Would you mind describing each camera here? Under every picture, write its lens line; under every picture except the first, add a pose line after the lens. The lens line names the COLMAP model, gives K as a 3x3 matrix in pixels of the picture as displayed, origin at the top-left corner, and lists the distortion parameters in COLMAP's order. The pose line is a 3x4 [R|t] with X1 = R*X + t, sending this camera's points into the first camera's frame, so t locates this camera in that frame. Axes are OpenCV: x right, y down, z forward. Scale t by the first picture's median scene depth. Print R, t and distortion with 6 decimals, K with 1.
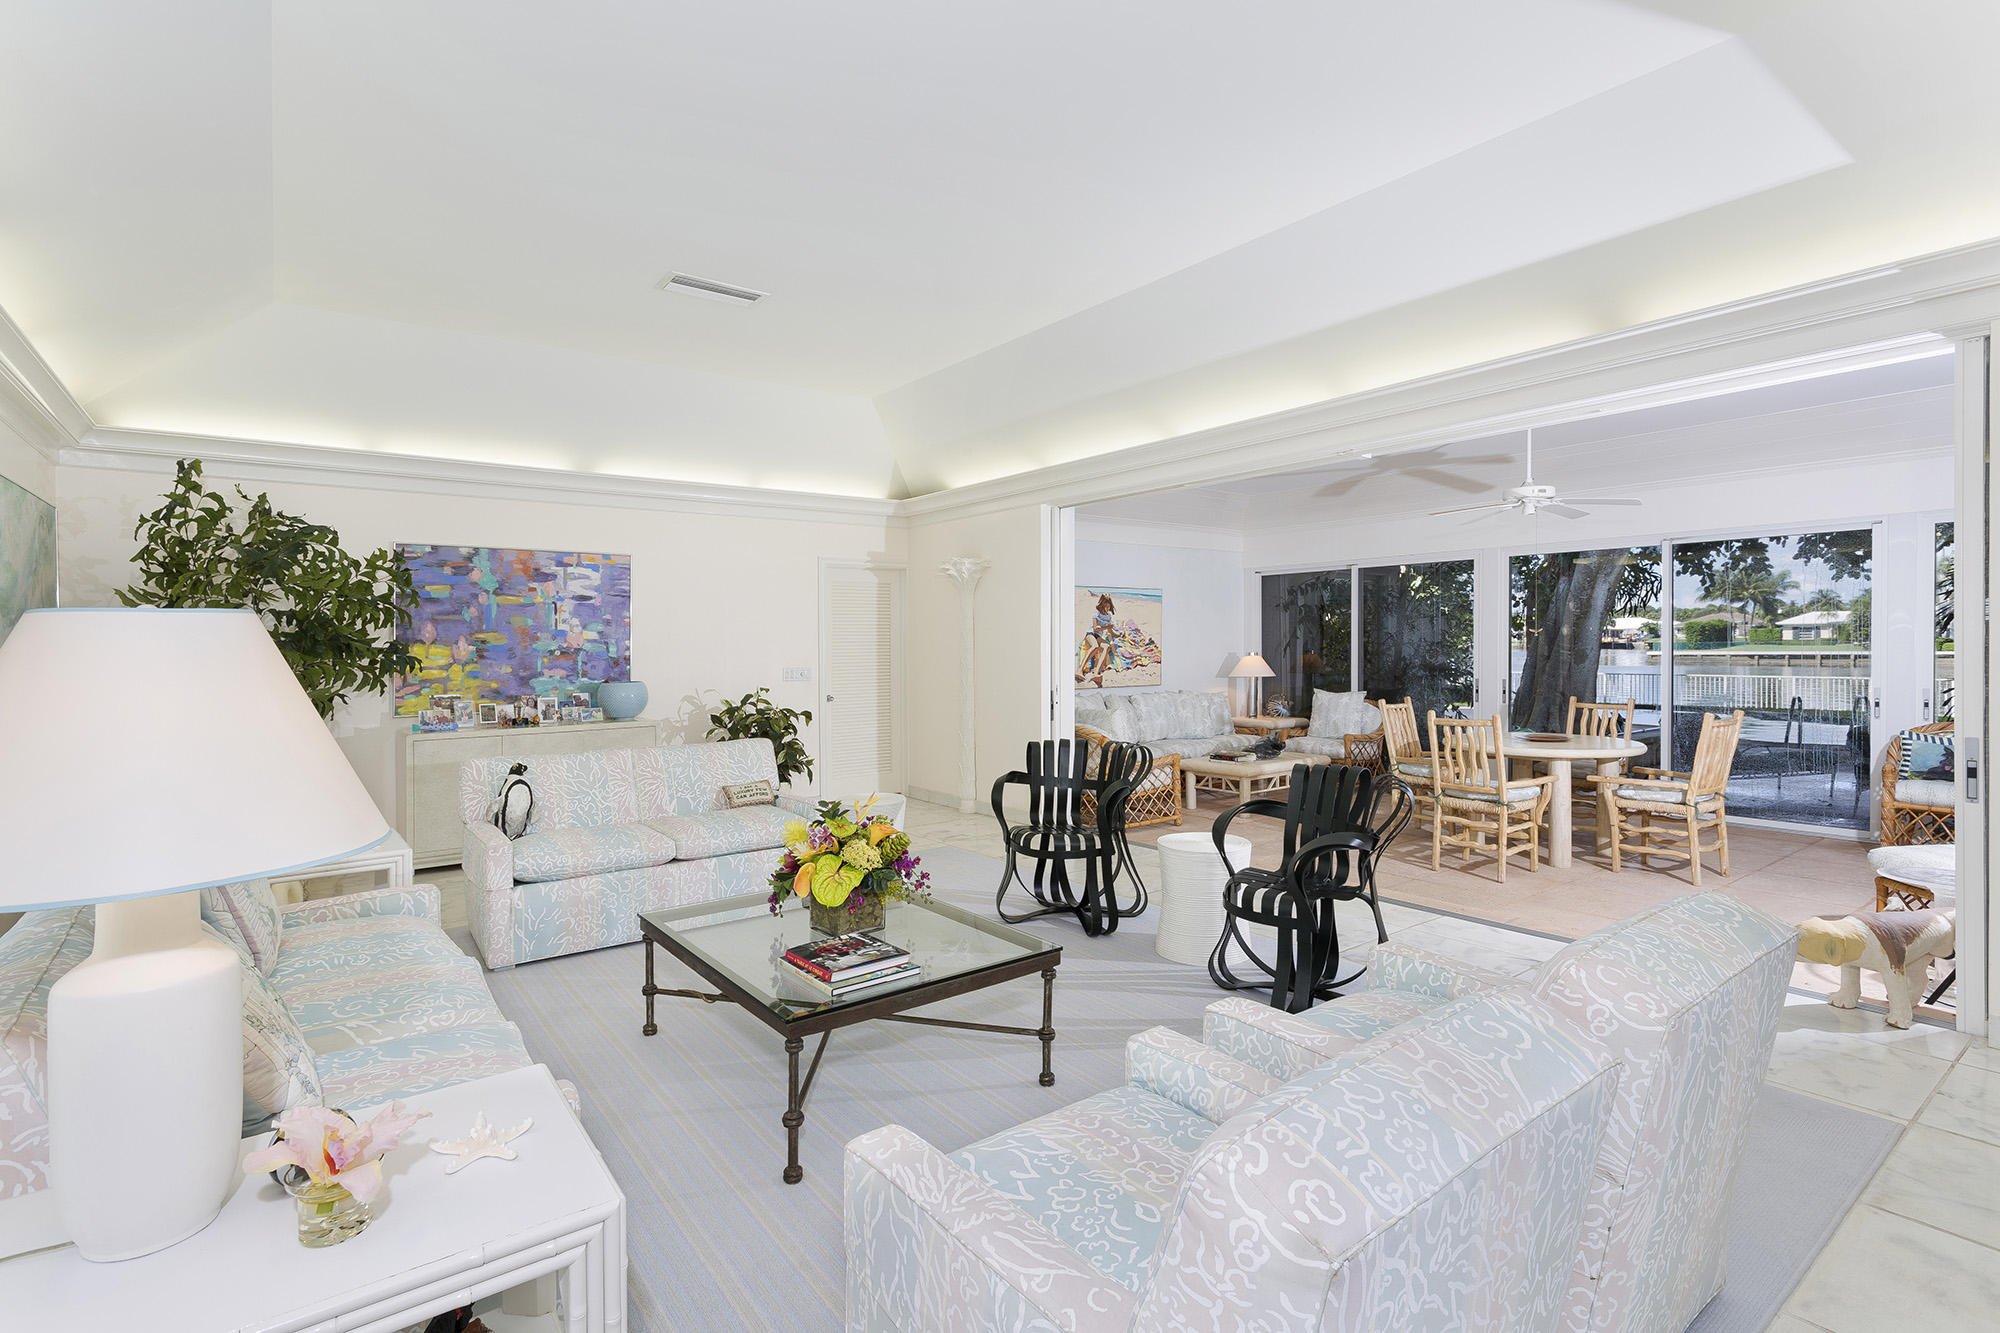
lens RADIAL K [[934.1, 0, 991.8], [0, 934.1, 659.4], [0, 0, 1]] dist [-0.000111, 0.000241]
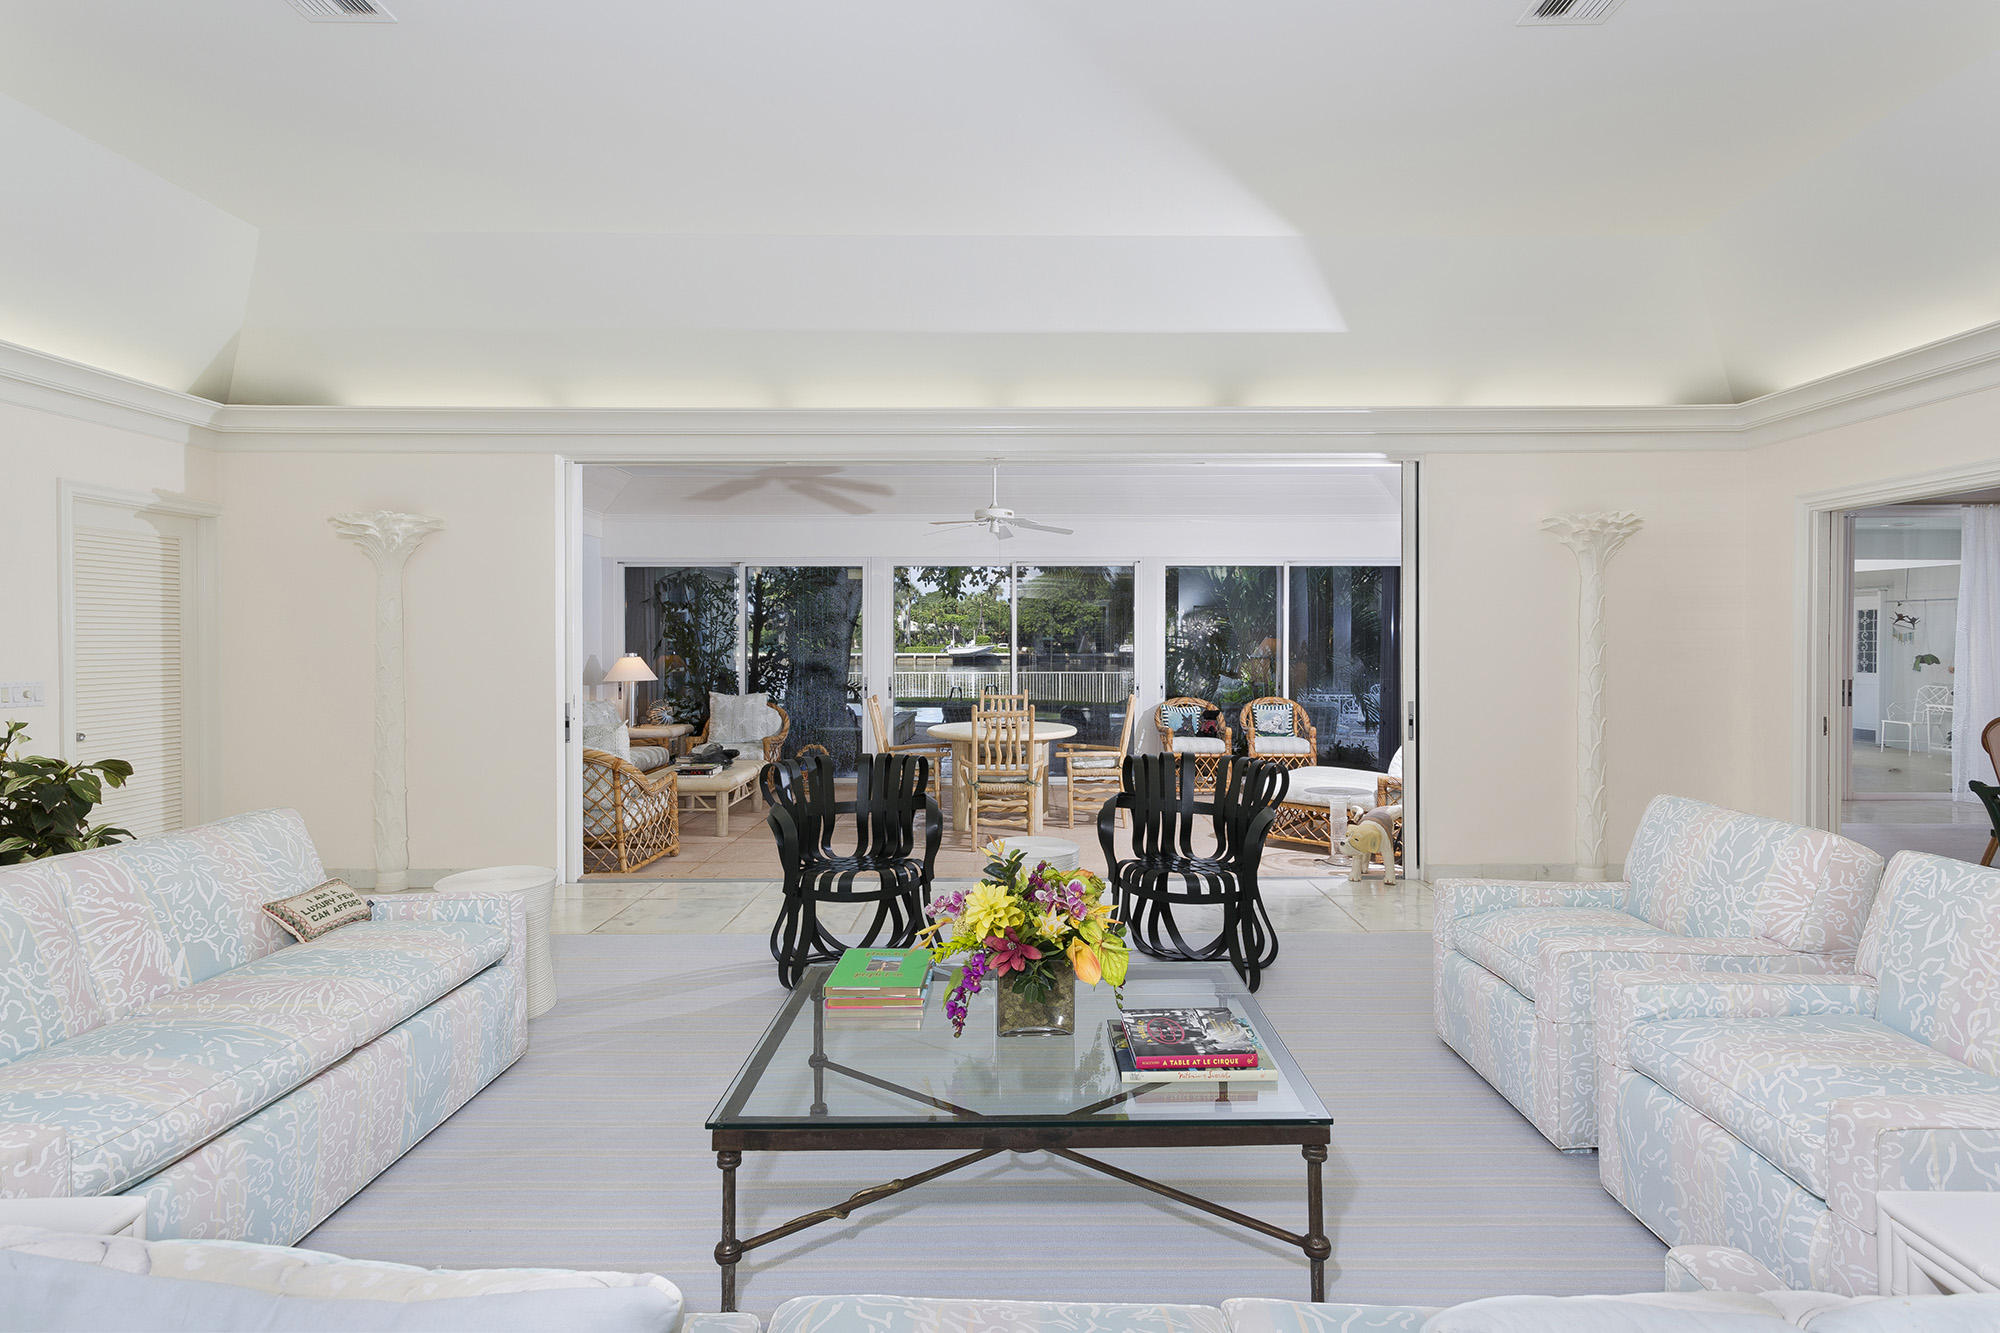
lens RADIAL K [[966.2, 0, 1002.1], [0, 966.2, 653.4], [0, 0, 1]] dist [0.007225, 0.000589]
pose [[0.604249, -0.001490, 0.796794, -0.262980], [0.008805, 0.999950, -0.004808, -0.000010], [-0.796747, 0.009920, 0.604232, 0.186319]]
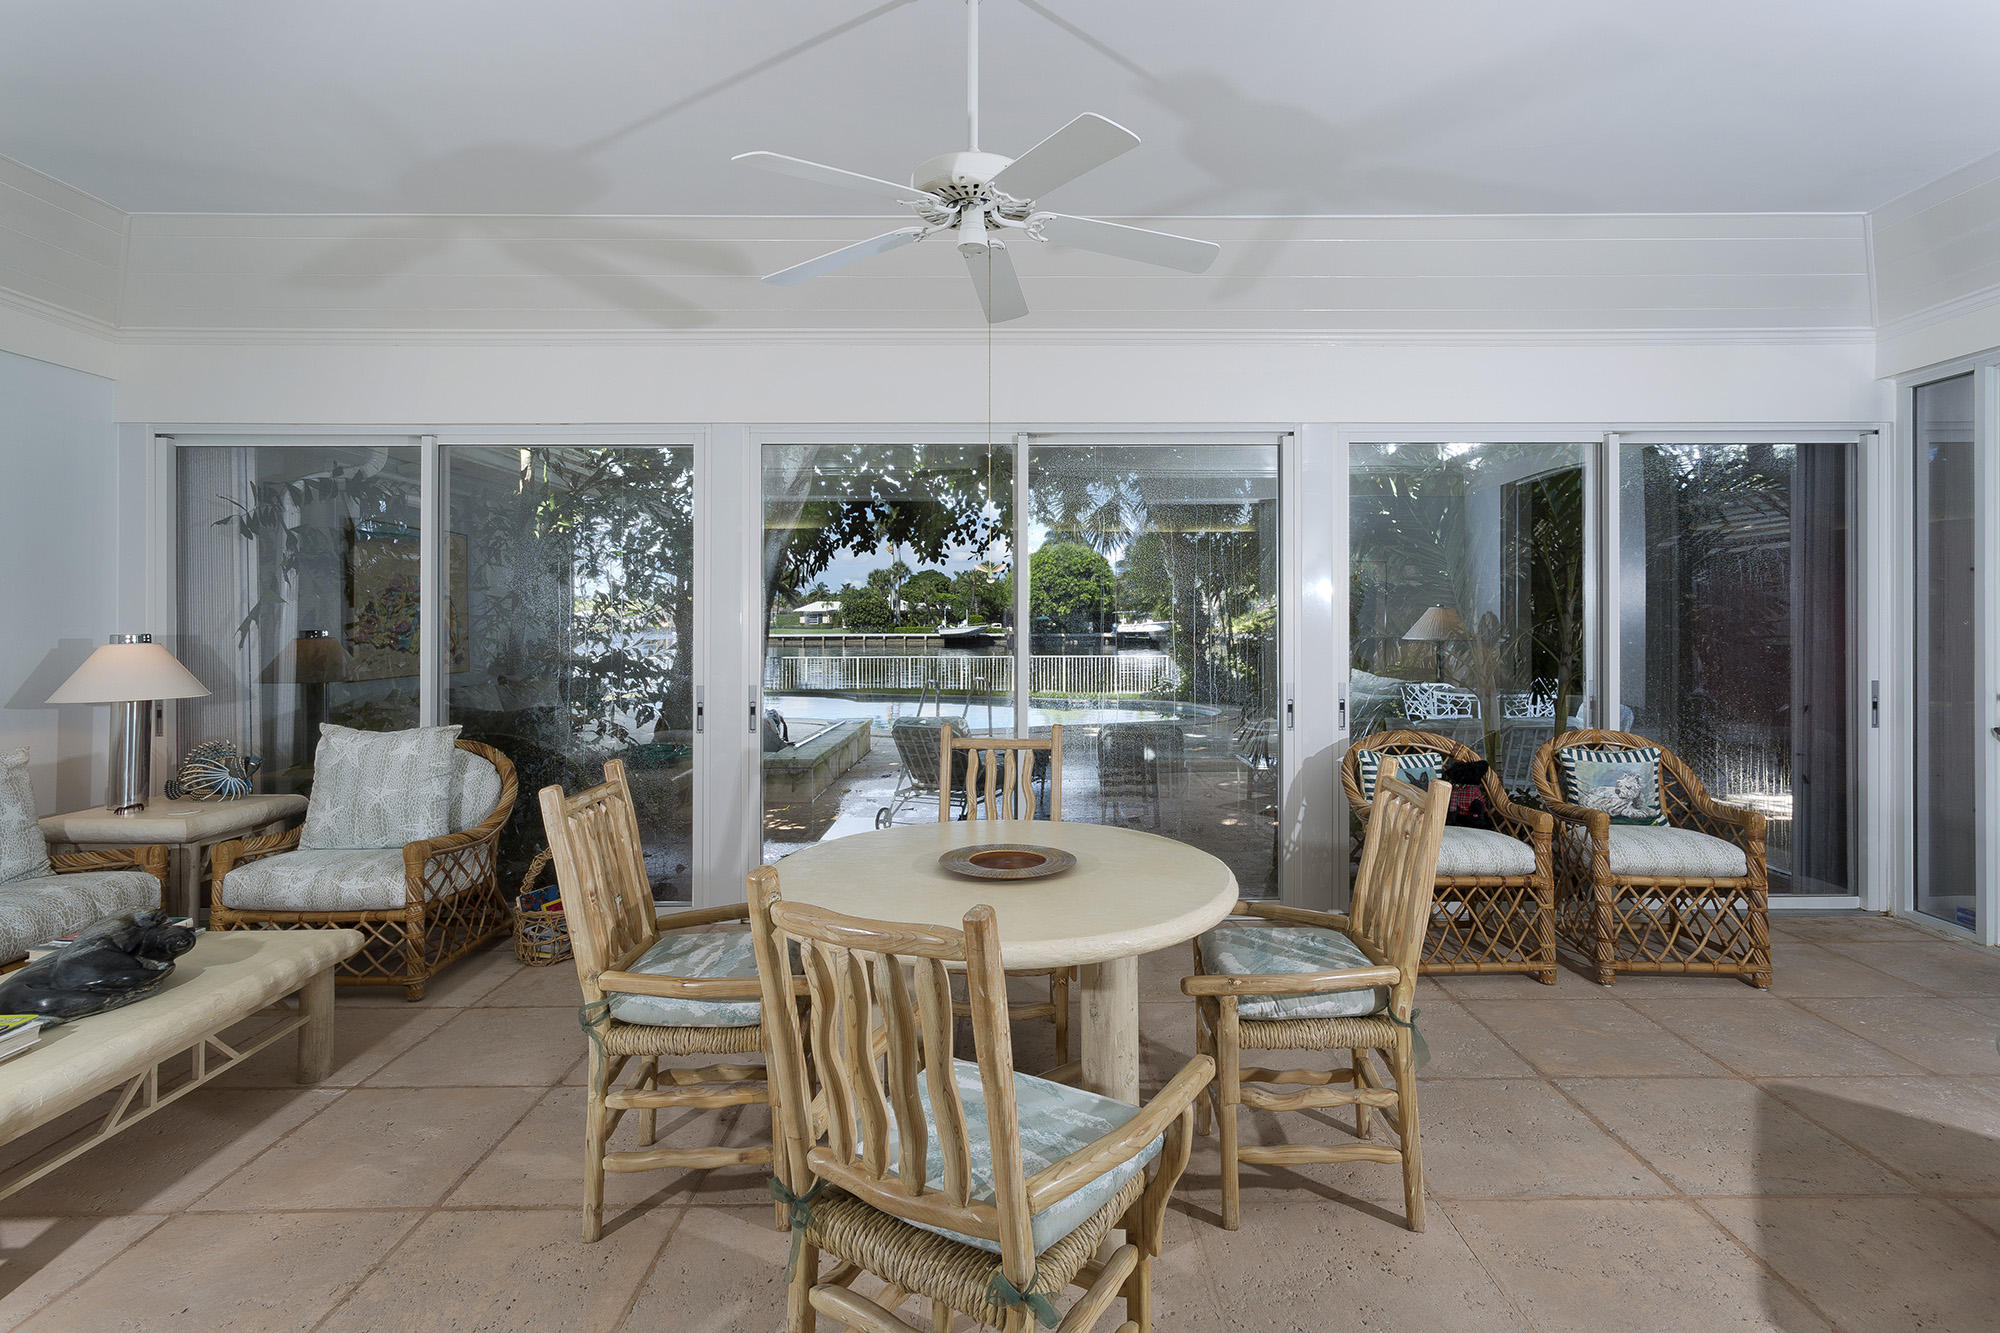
lens RADIAL K [[963.8, 0, 997.7], [0, 963.8, 619.0], [0, 0, 1]] dist [0.000332, 0.000036]
pose [[0.603318, 0.009616, 0.797443, 0.196821], [0.010822, 0.999737, -0.020243, -0.002751], [-0.797427, 0.020843, 0.603055, 0.534031]]
